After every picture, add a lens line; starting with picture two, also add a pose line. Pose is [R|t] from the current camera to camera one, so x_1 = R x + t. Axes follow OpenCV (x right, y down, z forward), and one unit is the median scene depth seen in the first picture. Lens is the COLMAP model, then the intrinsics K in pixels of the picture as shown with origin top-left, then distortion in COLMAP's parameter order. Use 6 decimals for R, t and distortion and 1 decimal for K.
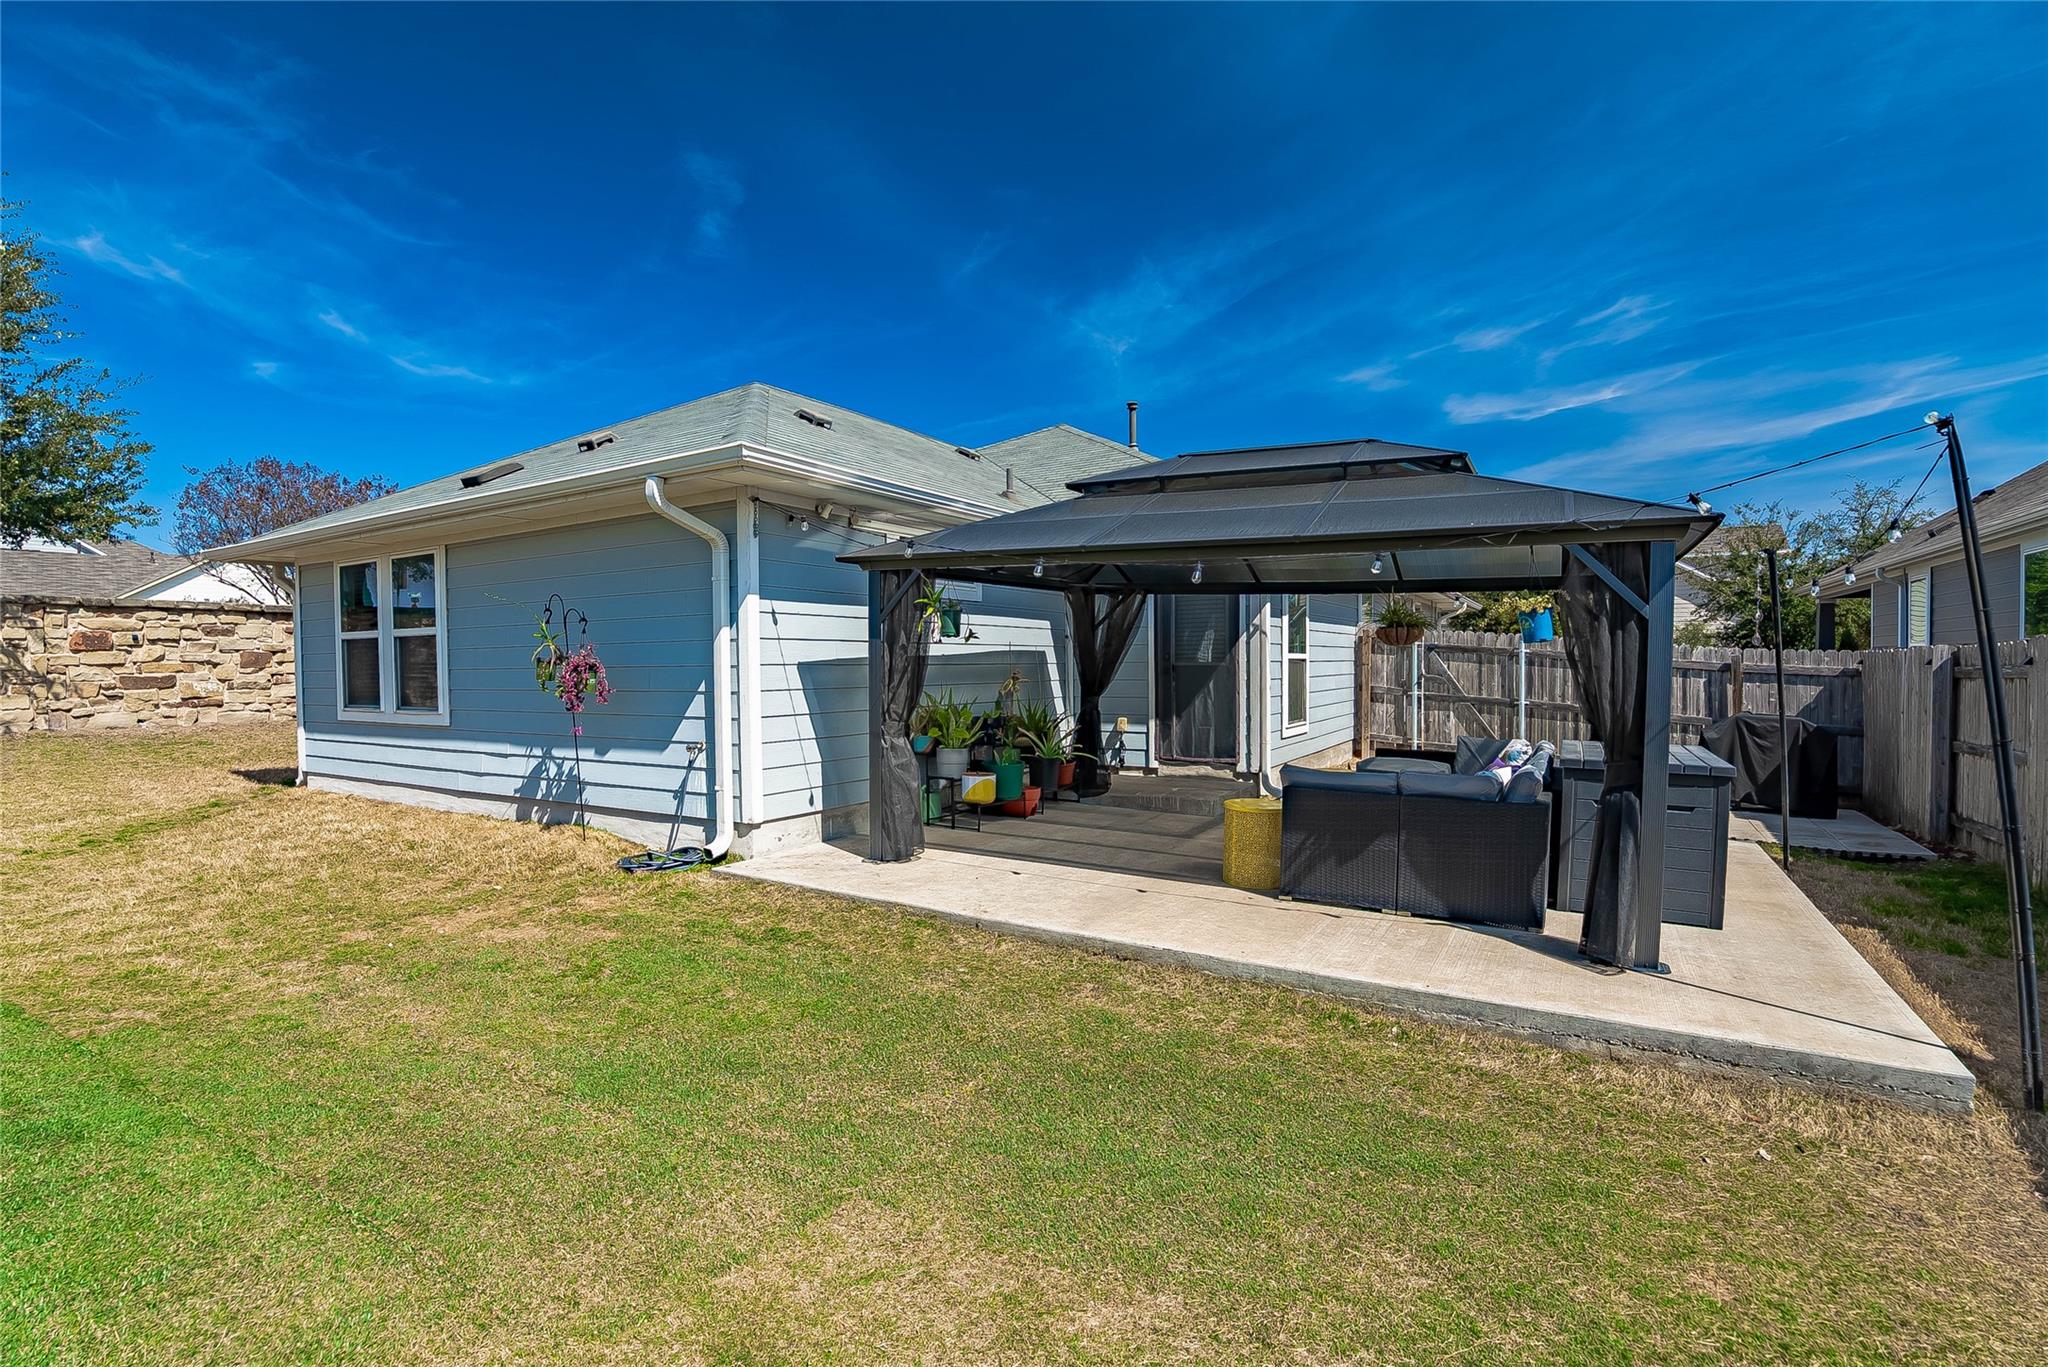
lens RADIAL K [[1011.2, 0, 973.3], [0, 1011.2, 690.0], [0, 0, 1]] dist [-0.053551, 0.000061]
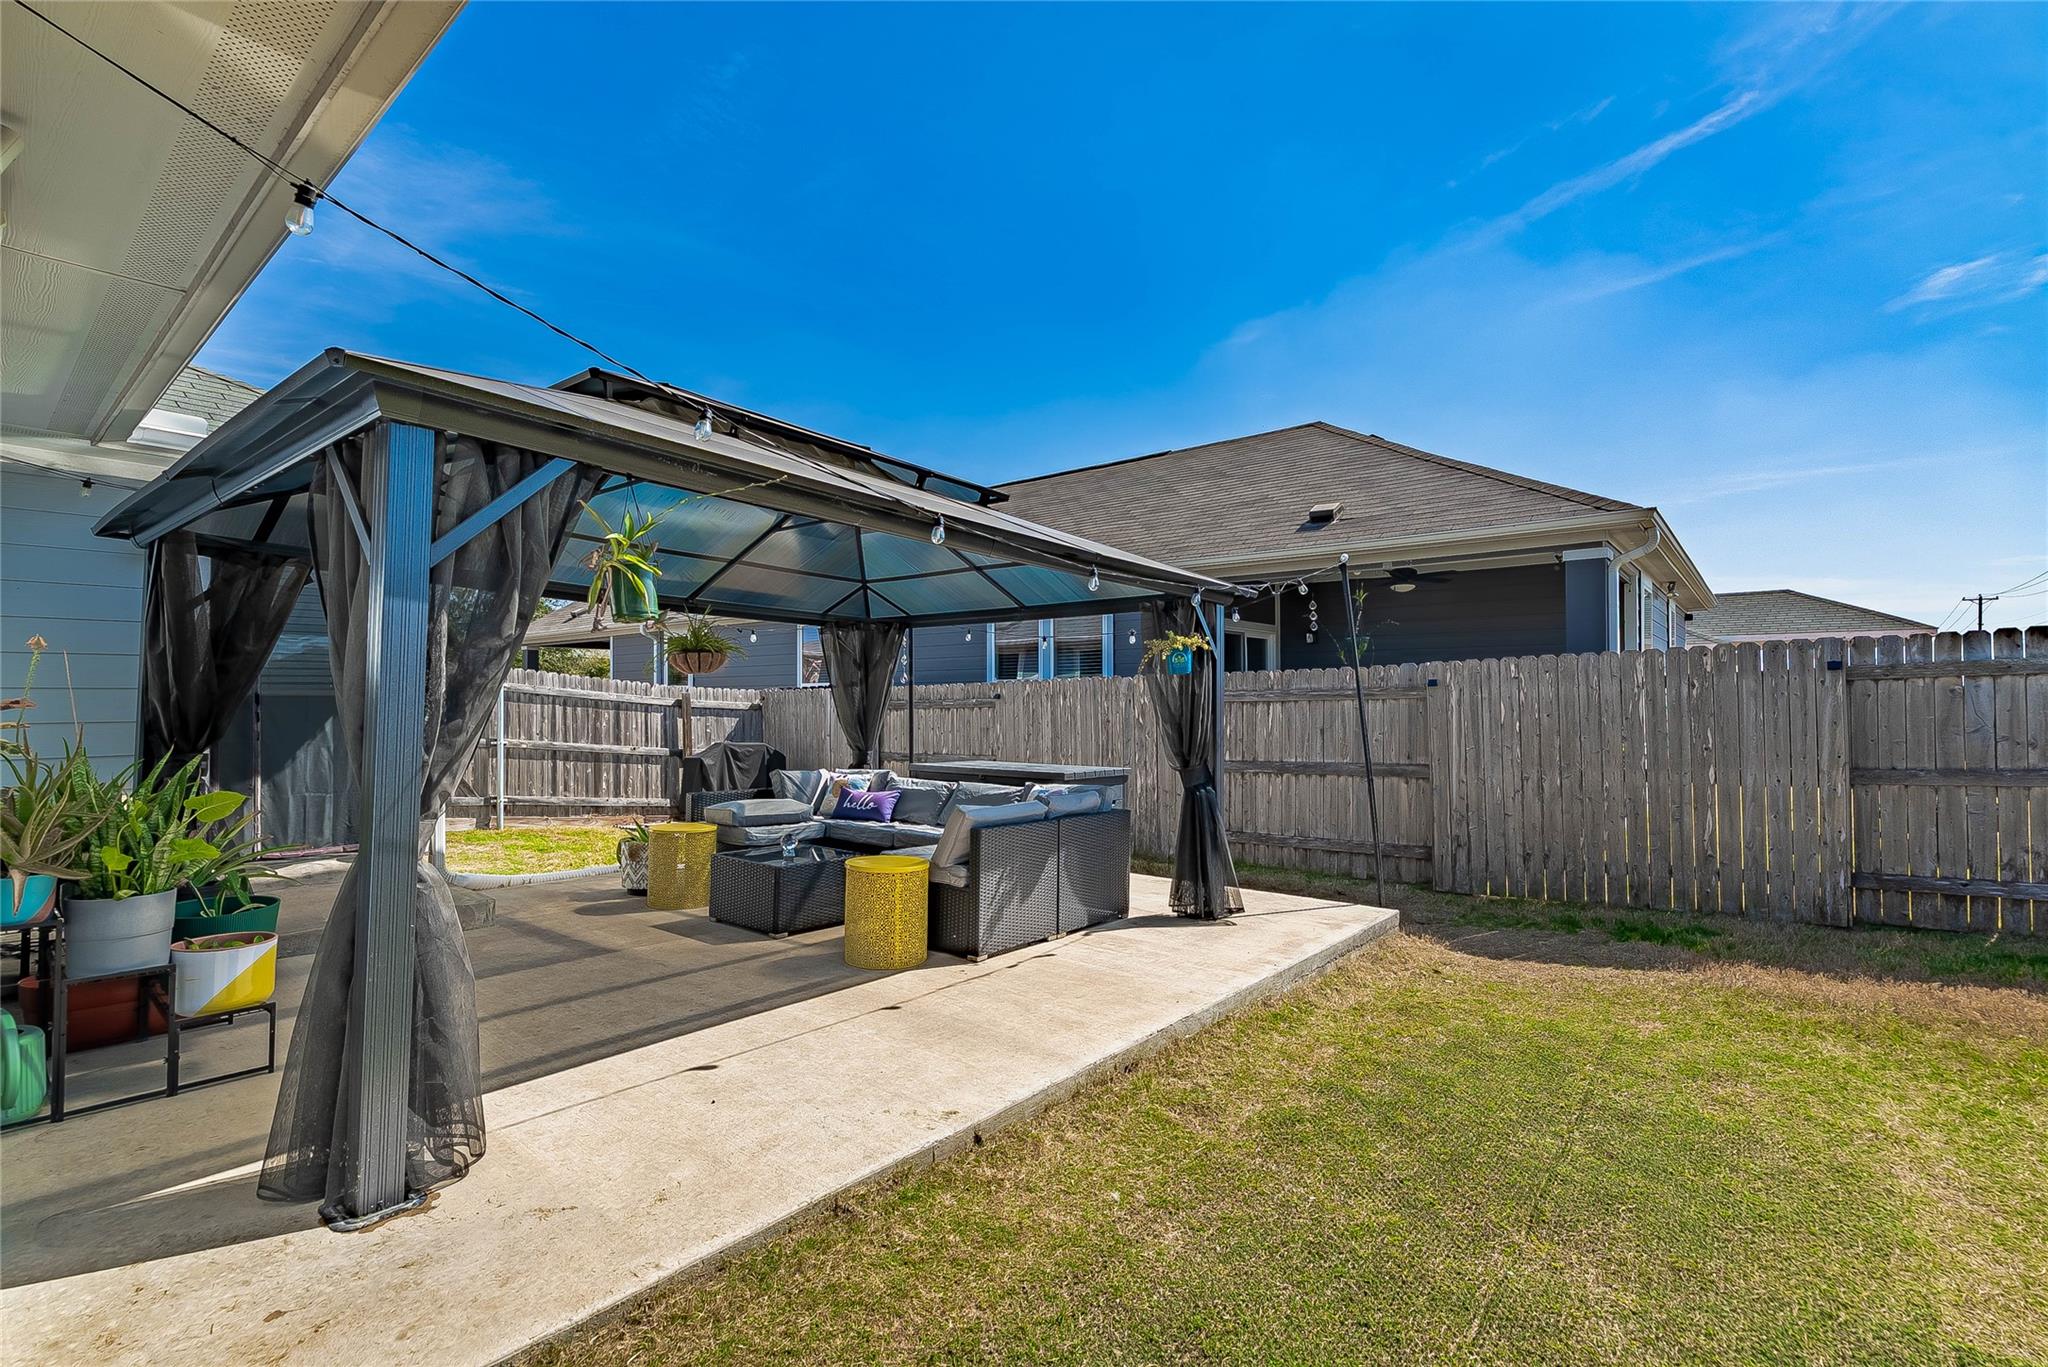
lens RADIAL K [[946.2, 0, 1016.9], [0, 946.2, 682.0], [0, 0, 1]] dist [0.001098, -0.000010]
pose [[0.101285, 0.027134, 0.994487, -0.341095], [0.027955, 0.999156, -0.030108, -0.004560], [-0.994465, 0.030850, 0.100441, 0.586835]]
